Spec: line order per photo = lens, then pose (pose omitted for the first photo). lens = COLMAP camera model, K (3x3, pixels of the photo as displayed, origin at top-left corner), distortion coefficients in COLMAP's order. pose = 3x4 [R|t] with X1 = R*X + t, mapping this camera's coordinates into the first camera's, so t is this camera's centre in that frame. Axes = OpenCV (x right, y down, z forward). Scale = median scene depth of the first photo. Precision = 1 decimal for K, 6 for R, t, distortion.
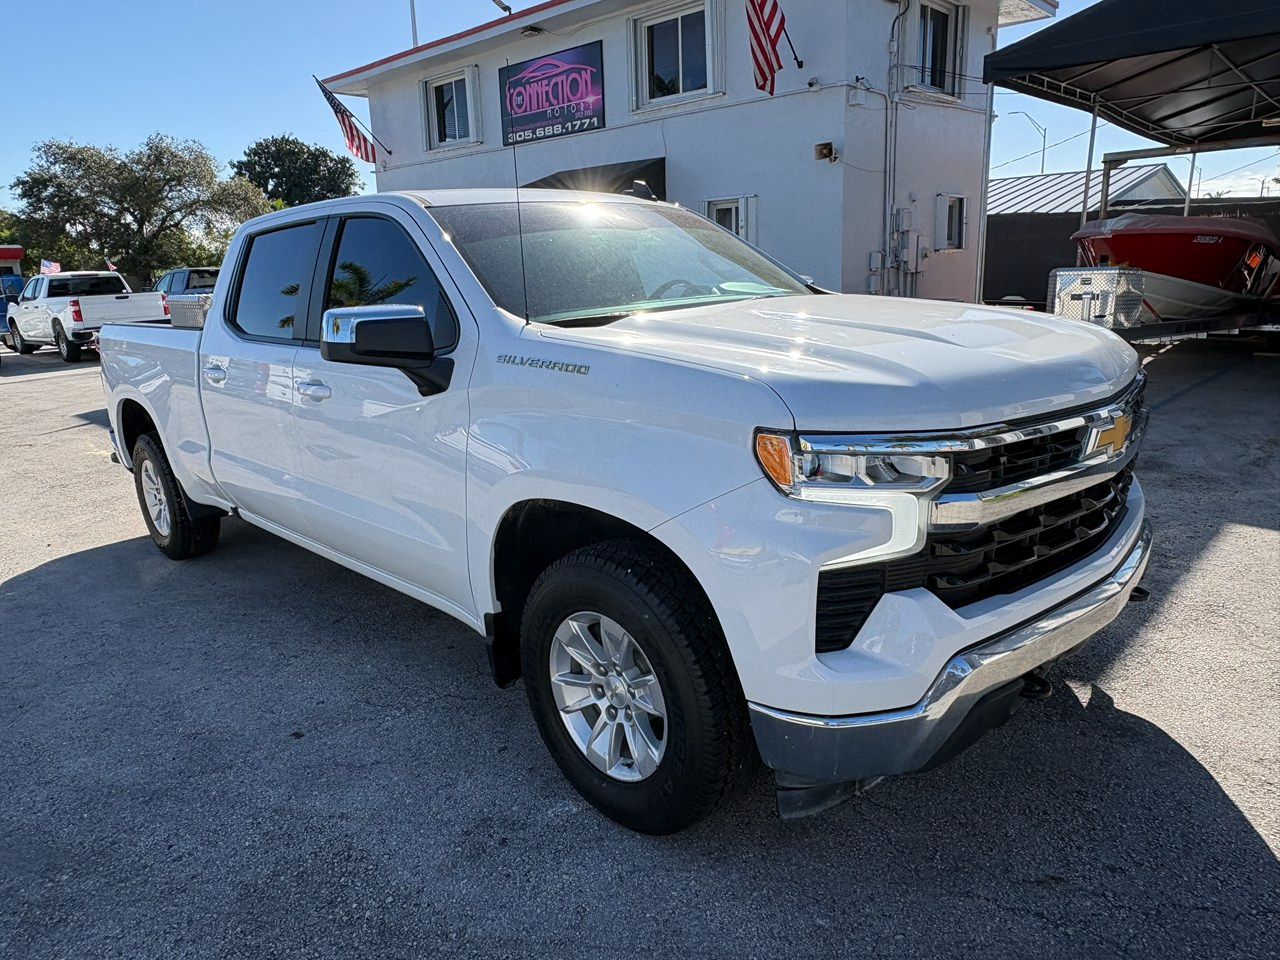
lens RADIAL K [[848.3, 0, 639.9], [0, 848.3, 474.5], [0, 0, 1]] dist [-0.003012, 0.004876]
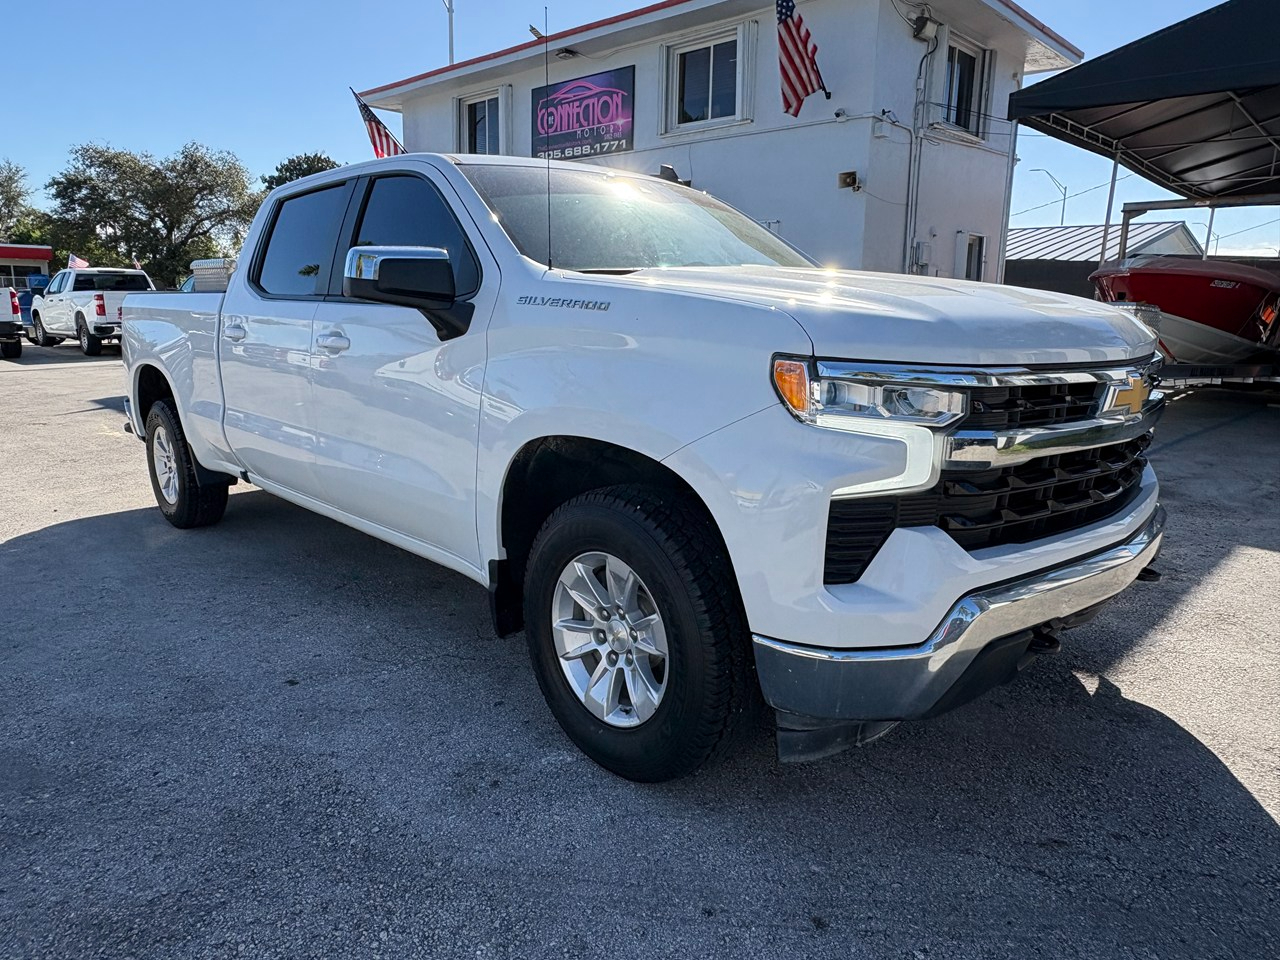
lens RADIAL K [[848.3, 0, 645.9], [0, 848.3, 470.9], [0, 0, 1]] dist [-0.003012, 0.004876]
pose [[0.998550, 0.053617, -0.004745, -0.000922], [-0.053767, 0.997704, -0.041185, 0.070578], [0.002526, 0.041380, 0.999140, 0.004120]]
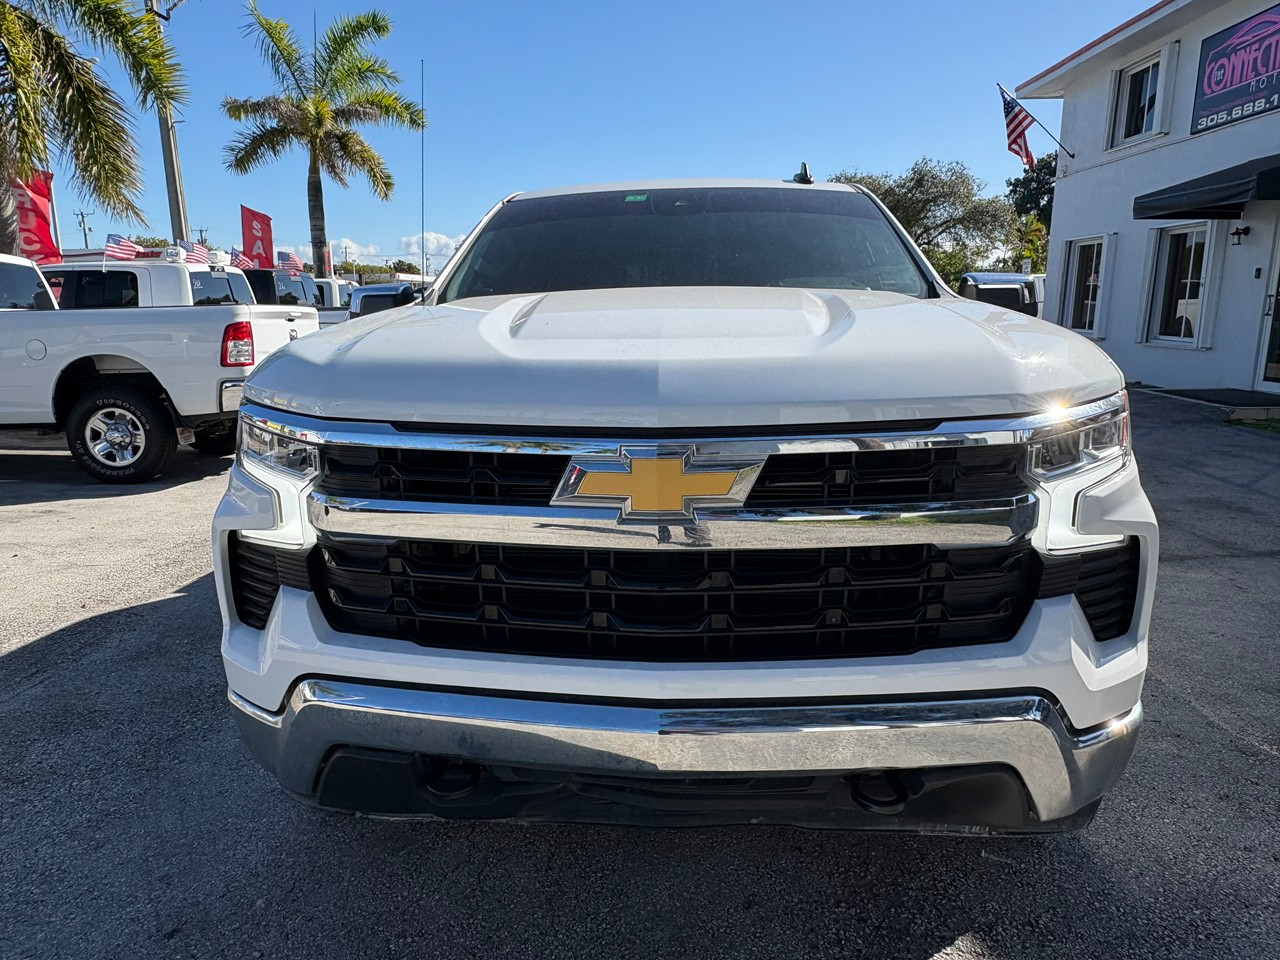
lens RADIAL K [[848.3, 0, 630.2], [0, 848.3, 483.8], [0, 0, 1]] dist [-0.003012, 0.004876]
pose [[0.670393, 0.184602, -0.718676, 0.677610], [-0.190802, 0.978876, 0.073455, -0.061388], [0.717055, 0.087882, 0.691454, 0.360372]]
